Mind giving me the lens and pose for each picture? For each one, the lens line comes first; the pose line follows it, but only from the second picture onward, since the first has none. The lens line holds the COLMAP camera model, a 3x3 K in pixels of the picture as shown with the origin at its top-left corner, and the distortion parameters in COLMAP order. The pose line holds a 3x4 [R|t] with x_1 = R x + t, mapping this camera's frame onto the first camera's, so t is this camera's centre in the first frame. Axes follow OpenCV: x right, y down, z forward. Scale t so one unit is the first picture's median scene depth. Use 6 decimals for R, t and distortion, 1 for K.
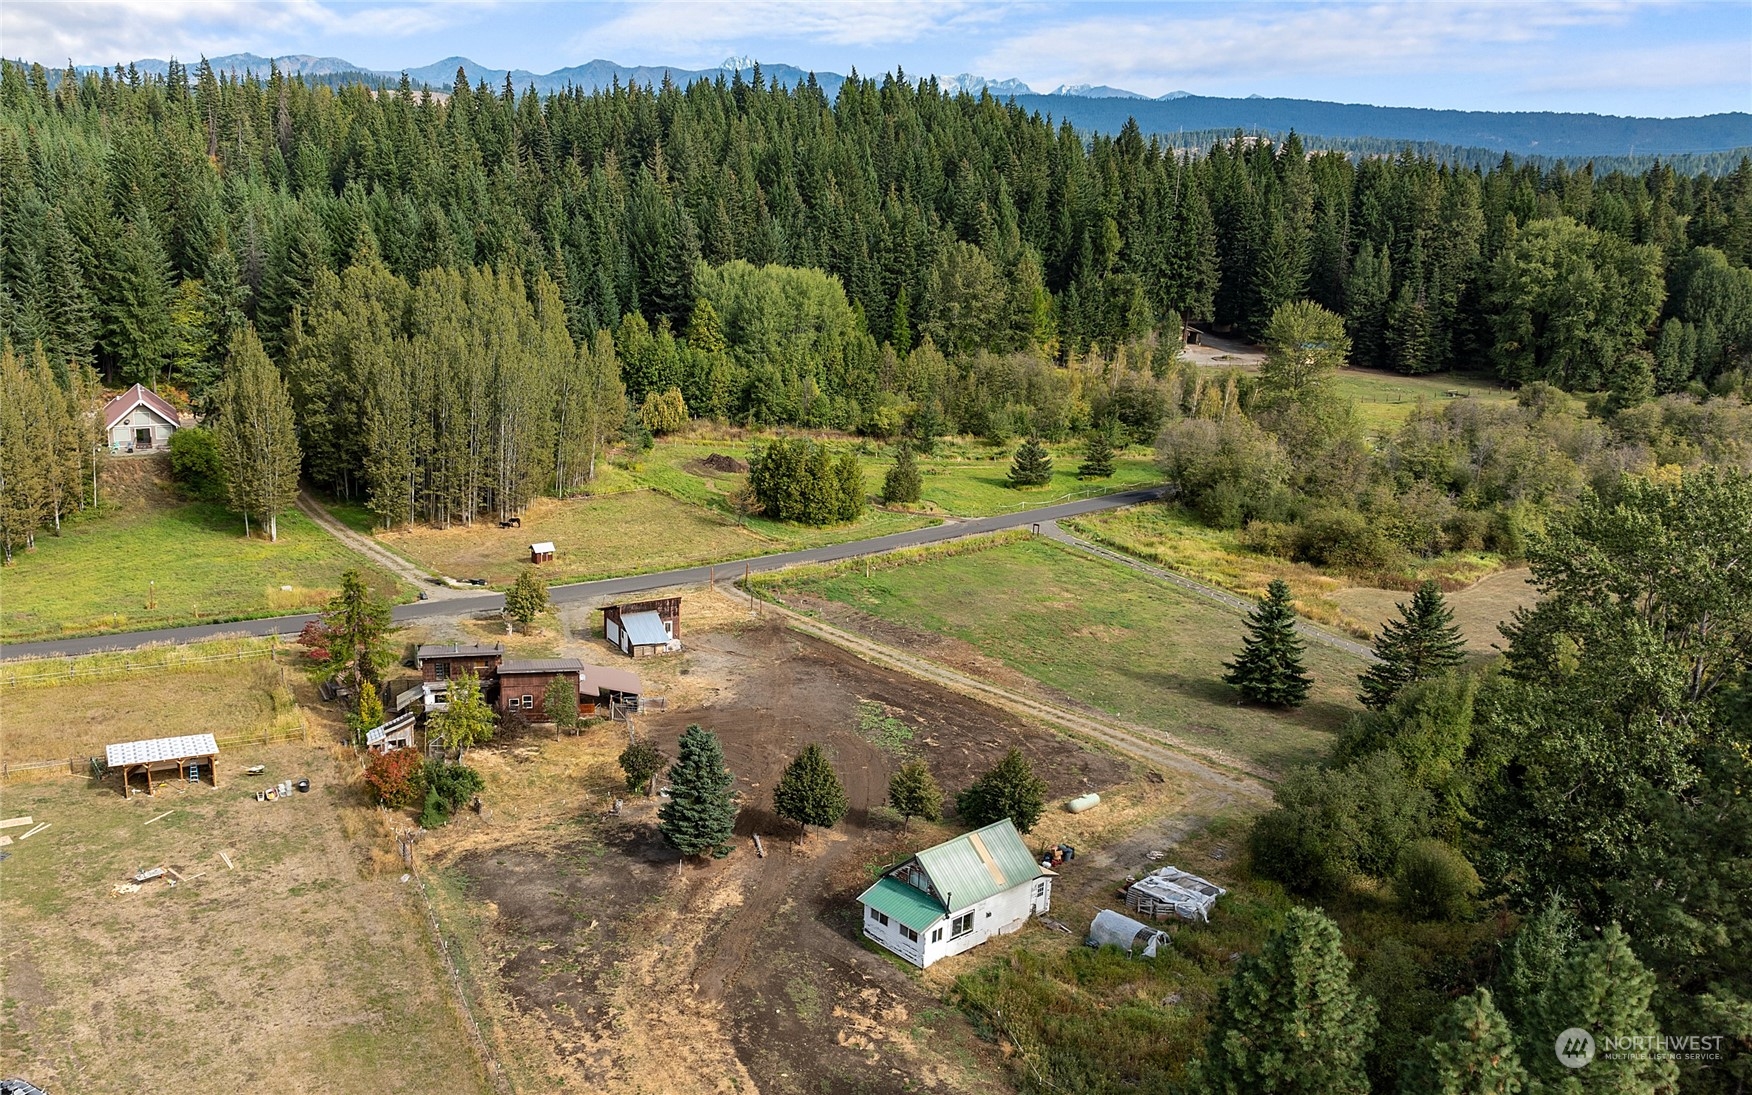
lens RADIAL K [[1823.3, 0, 876.0], [0, 1823.3, 547.5], [0, 0, 1]] dist [0.014459, -0.140979]
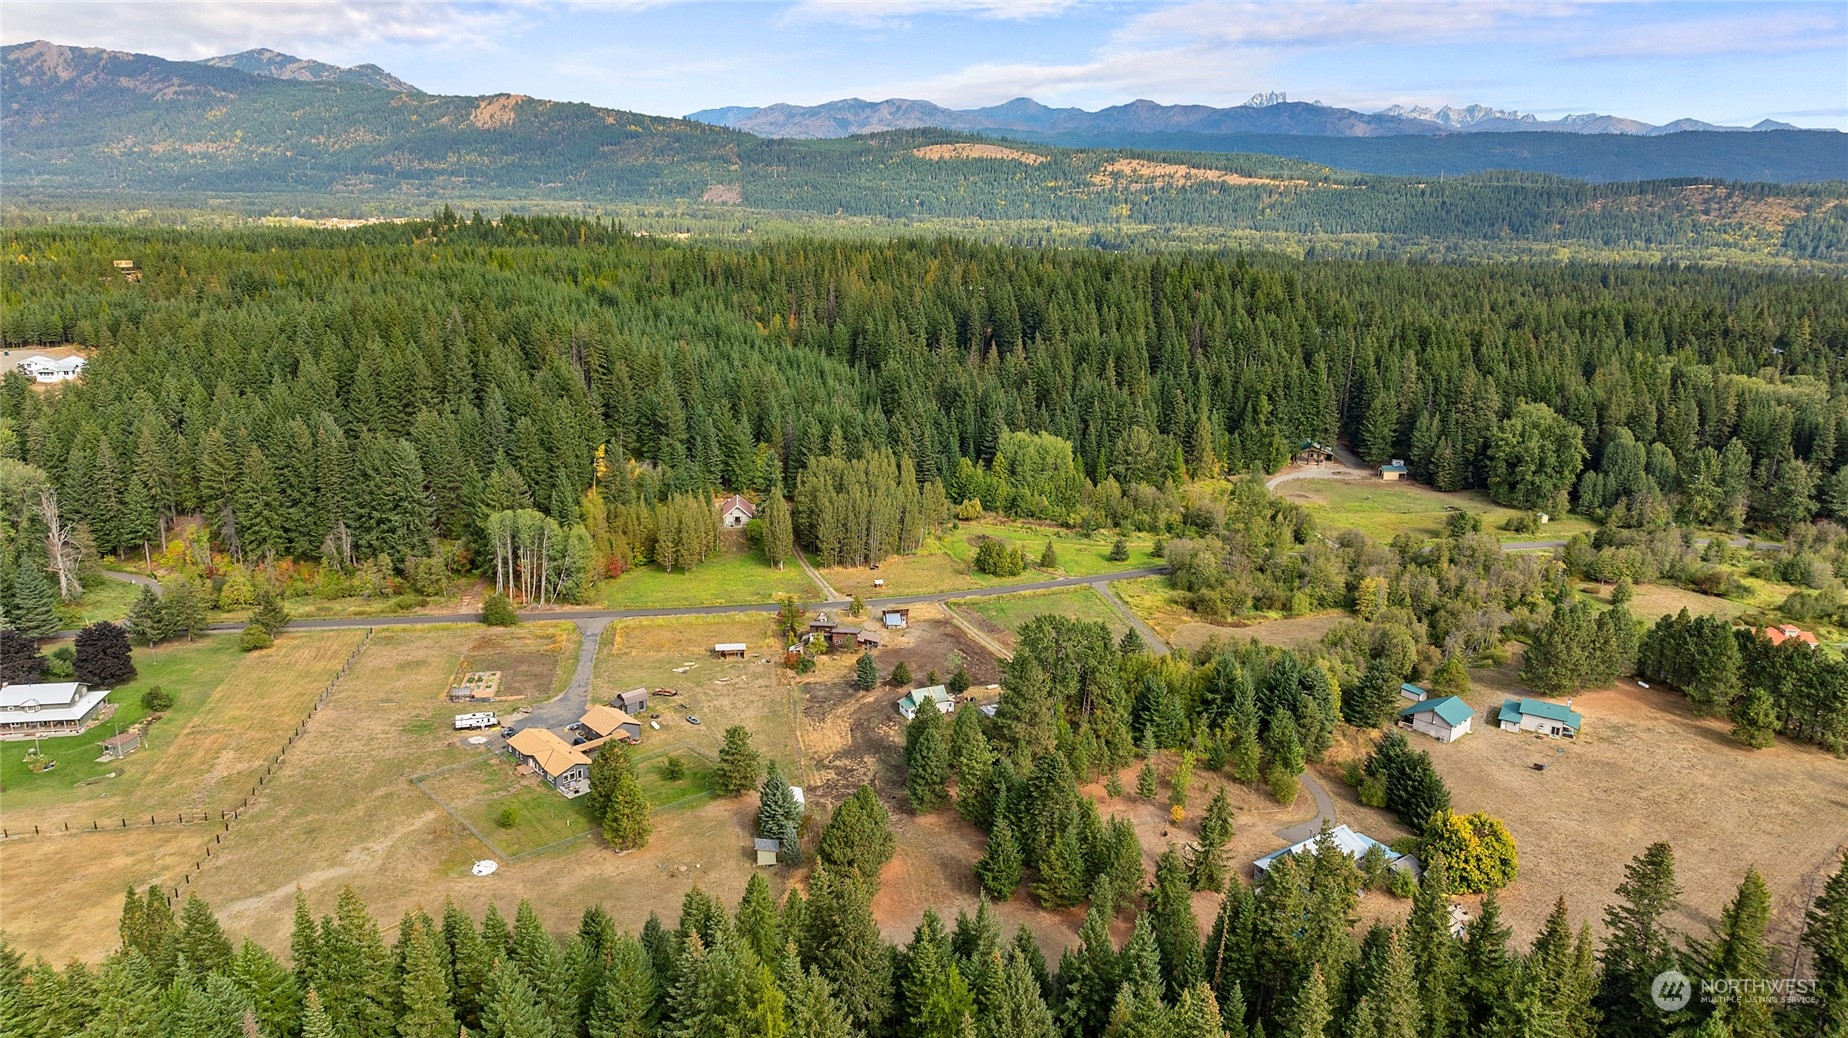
lens RADIAL K [[1293.4, 0, 924.0], [0, 1293.4, 519.0], [0, 0, 1]] dist [-0.029745, 0.028519]
pose [[0.968038, 0.061065, -0.243257, 0.282763], [-0.064421, 0.997906, -0.005860, -0.072858], [0.242389, 0.021343, 0.969944, -0.671787]]
